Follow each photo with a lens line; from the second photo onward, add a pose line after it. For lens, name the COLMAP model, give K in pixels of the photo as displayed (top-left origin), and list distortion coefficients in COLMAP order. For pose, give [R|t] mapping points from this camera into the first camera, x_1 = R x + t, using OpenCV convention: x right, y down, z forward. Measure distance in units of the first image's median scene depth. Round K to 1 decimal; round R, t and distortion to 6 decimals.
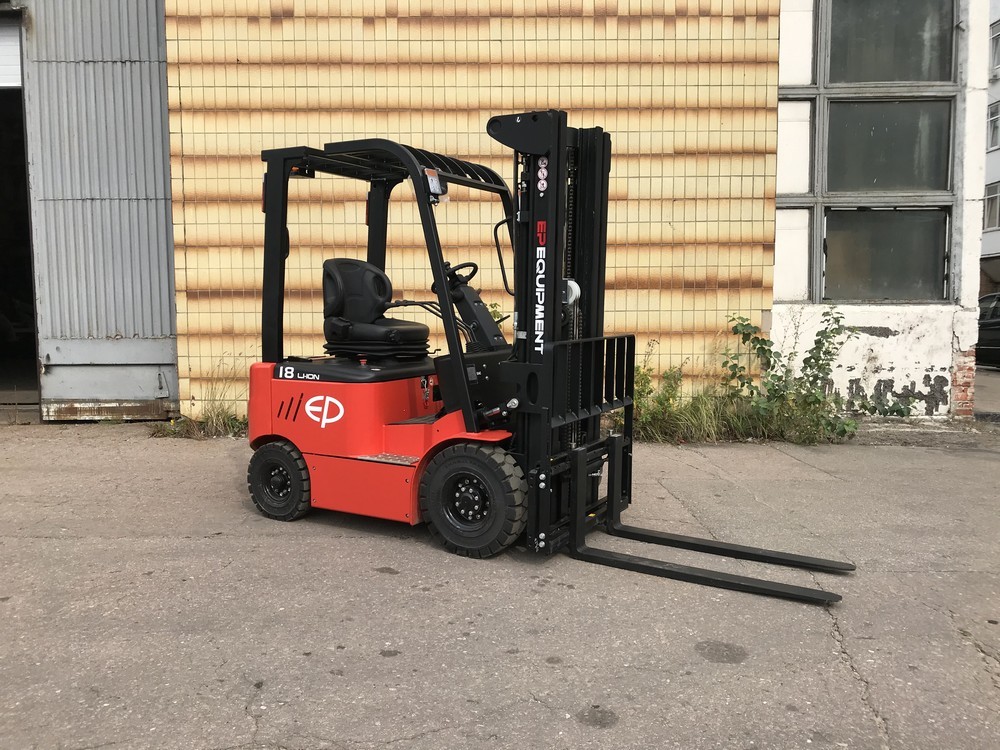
lens RADIAL K [[817.6, 0, 504.2], [0, 817.6, 374.2], [0, 0, 1]] dist [0.019290, -0.008885]
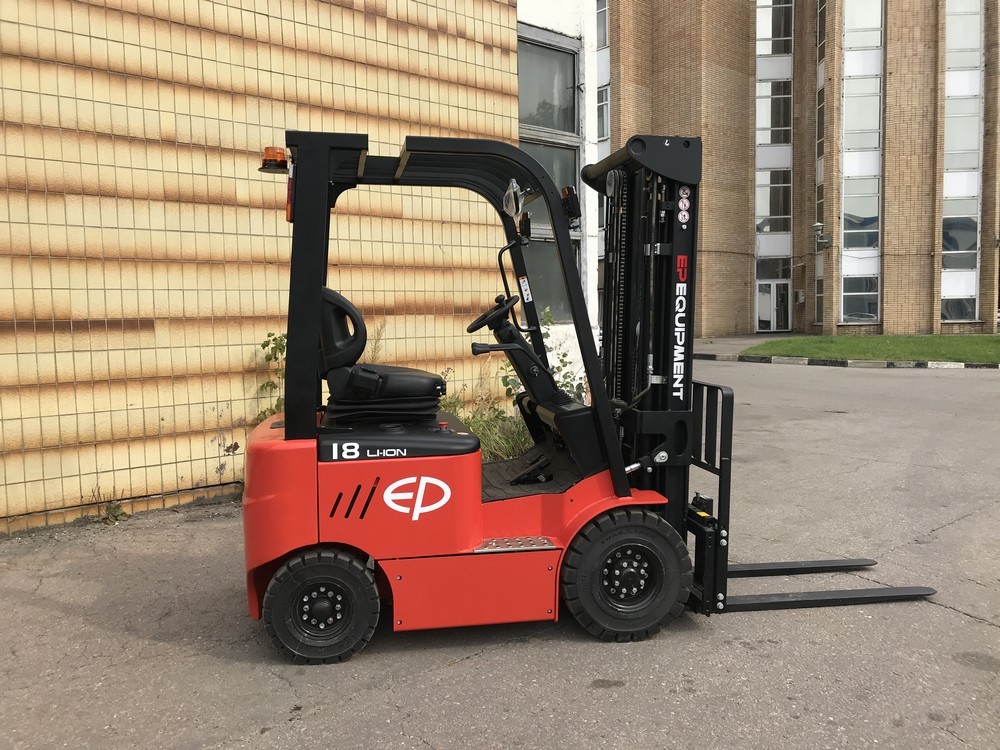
lens RADIAL K [[821.6, 0, 504.8], [0, 821.6, 373.5], [0, 0, 1]] dist [0.003880, 0.012685]
pose [[0.761069, -0.055893, 0.646259, -0.607783], [0.065241, 0.997825, 0.009468, -0.065472], [-0.645382, 0.034957, 0.763060, 0.368103]]
